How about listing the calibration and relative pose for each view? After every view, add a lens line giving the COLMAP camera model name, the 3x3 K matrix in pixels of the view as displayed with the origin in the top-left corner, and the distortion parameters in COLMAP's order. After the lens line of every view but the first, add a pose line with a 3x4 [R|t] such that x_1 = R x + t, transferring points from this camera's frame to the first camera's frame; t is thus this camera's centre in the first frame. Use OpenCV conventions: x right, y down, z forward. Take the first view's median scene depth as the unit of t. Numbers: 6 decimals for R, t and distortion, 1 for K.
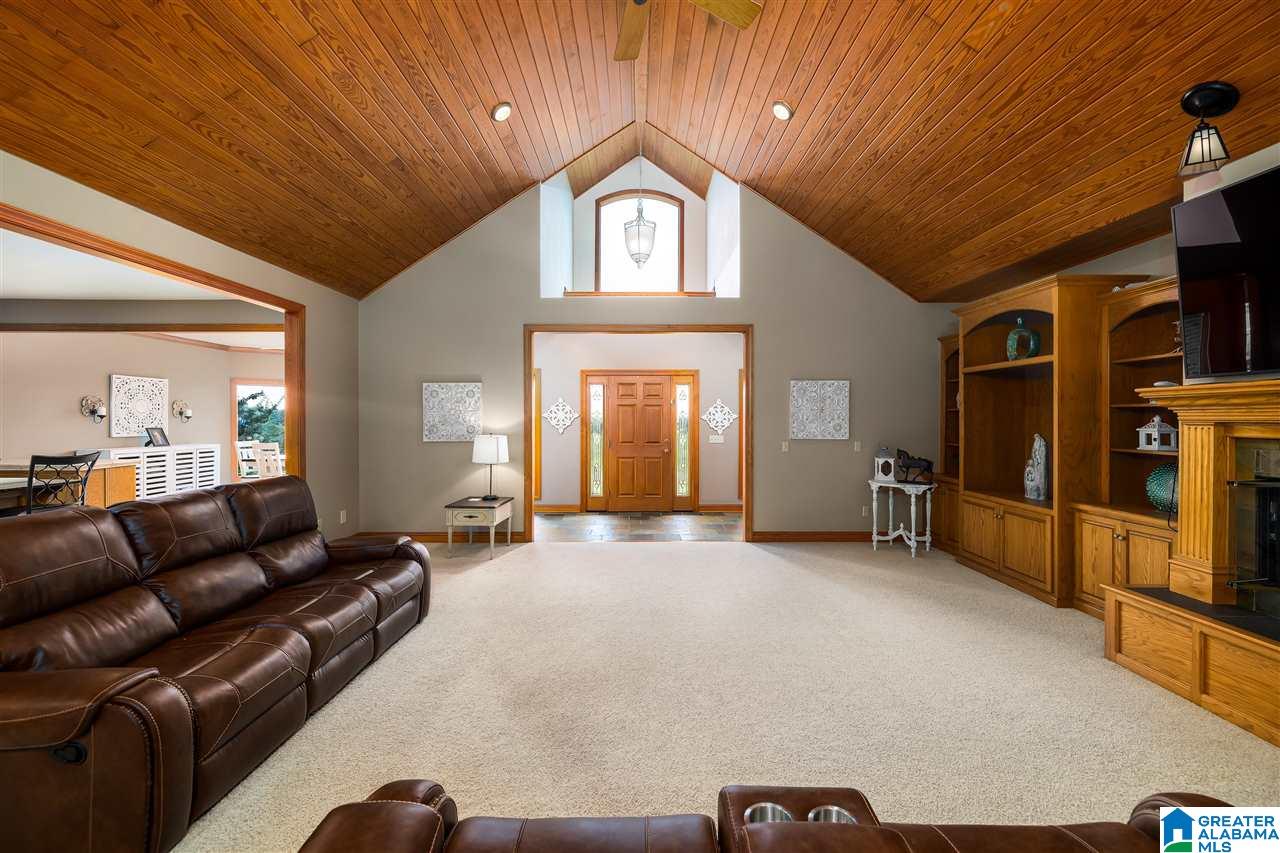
lens RADIAL K [[533.0, 0, 639.9], [0, 533.0, 419.4], [0, 0, 1]] dist [-0.000474, -0.000027]
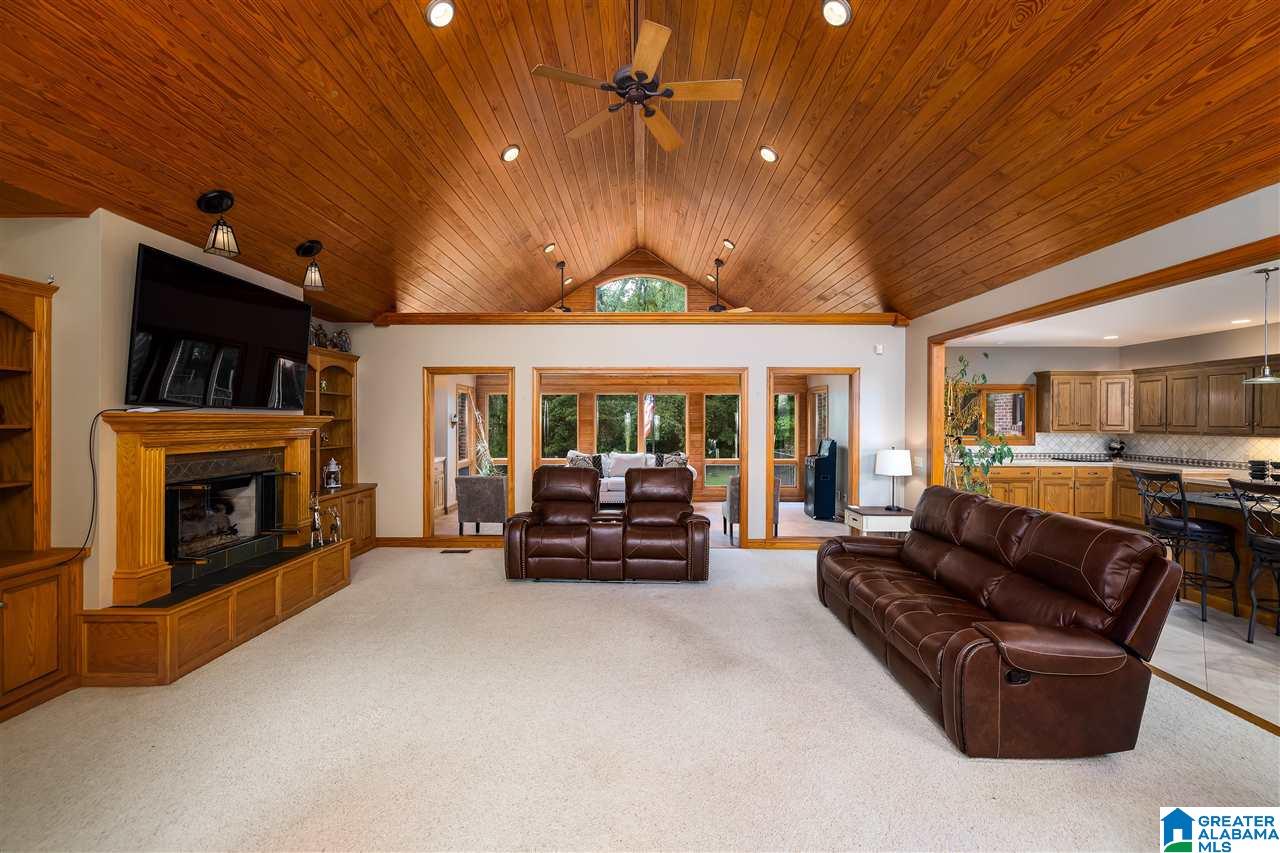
lens RADIAL K [[542.8, 0, 641.2], [0, 542.8, 423.3], [0, 0, 1]] dist [-0.000874, -0.000028]
pose [[-0.999903, -0.004352, 0.013261, -0.011549], [-0.004272, 0.999973, 0.006040, -0.032200], [-0.013287, 0.005983, -0.999894, 1.366400]]
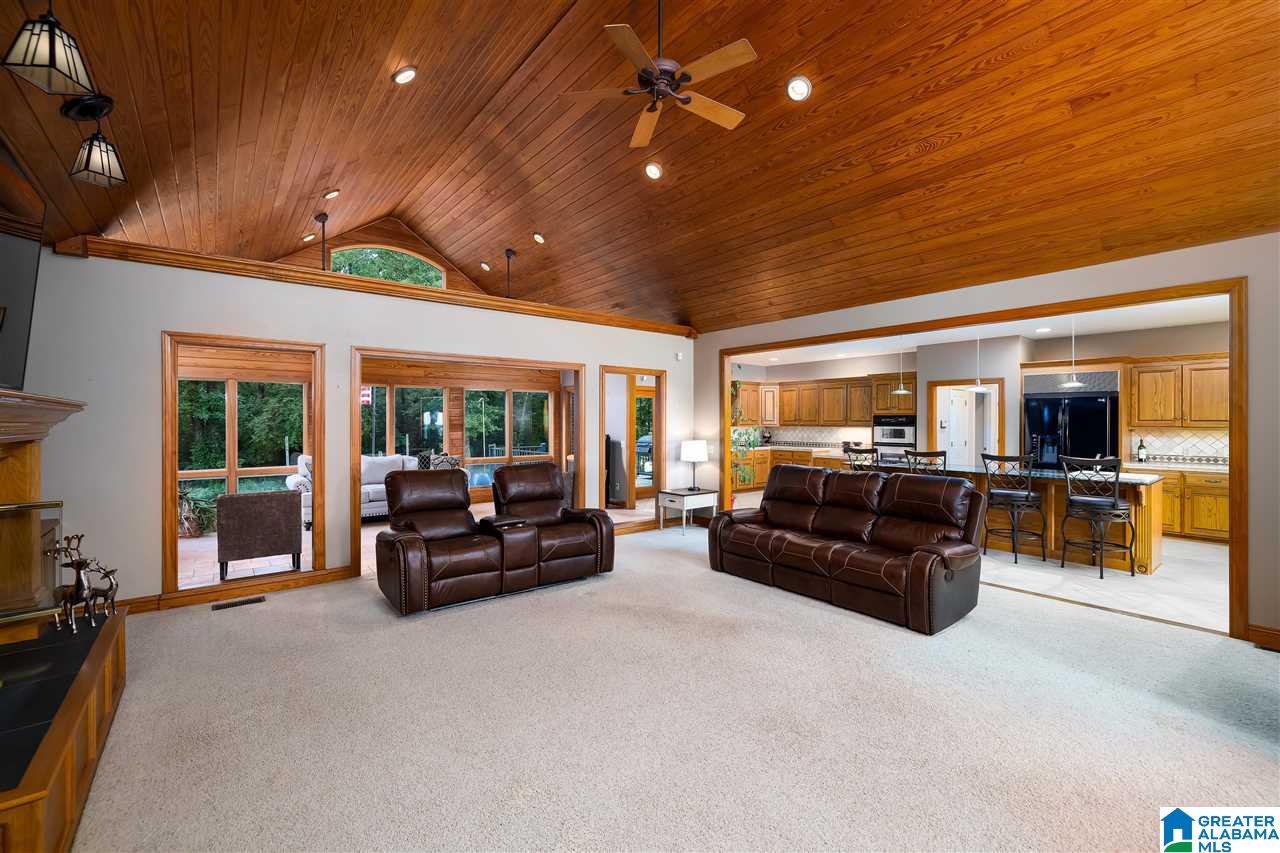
lens RADIAL K [[542.8, 0, 641.2], [0, 542.8, 423.3], [0, 0, 1]] dist [-0.000874, -0.000028]
pose [[-0.776640, 0.000118, -0.629945, 0.543671], [-0.002780, 0.999990, 0.003615, -0.016963], [0.629939, 0.004559, -0.776631, 1.172874]]
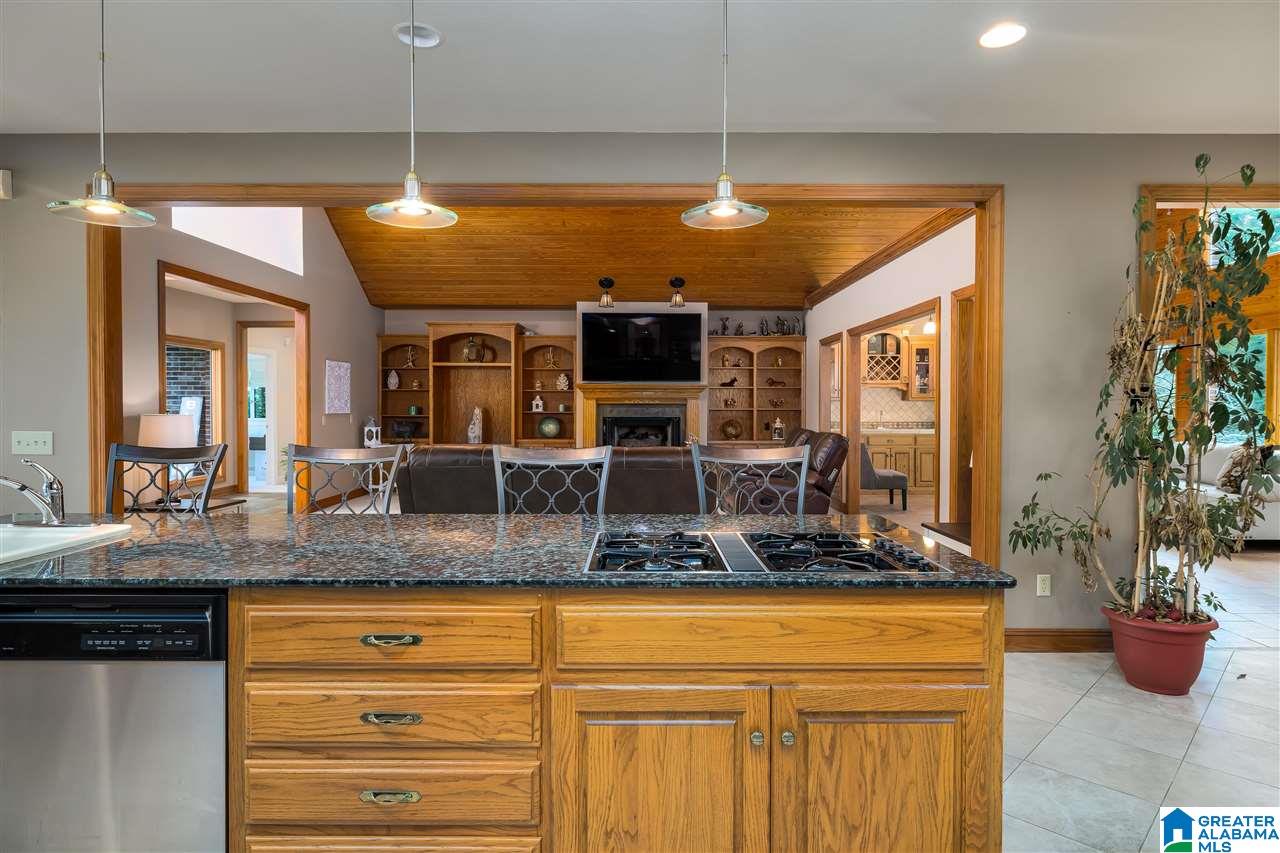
lens RADIAL K [[733.1, 0, 640.0], [0, 733.1, 426.5], [0, 0, 1]] dist [-0.001456, -0.000073]
pose [[0.016433, -0.029580, 0.999427, -1.630911], [-0.001101, 0.999561, 0.029602, 0.024691], [-0.999864, -0.001587, 0.016393, 0.442652]]
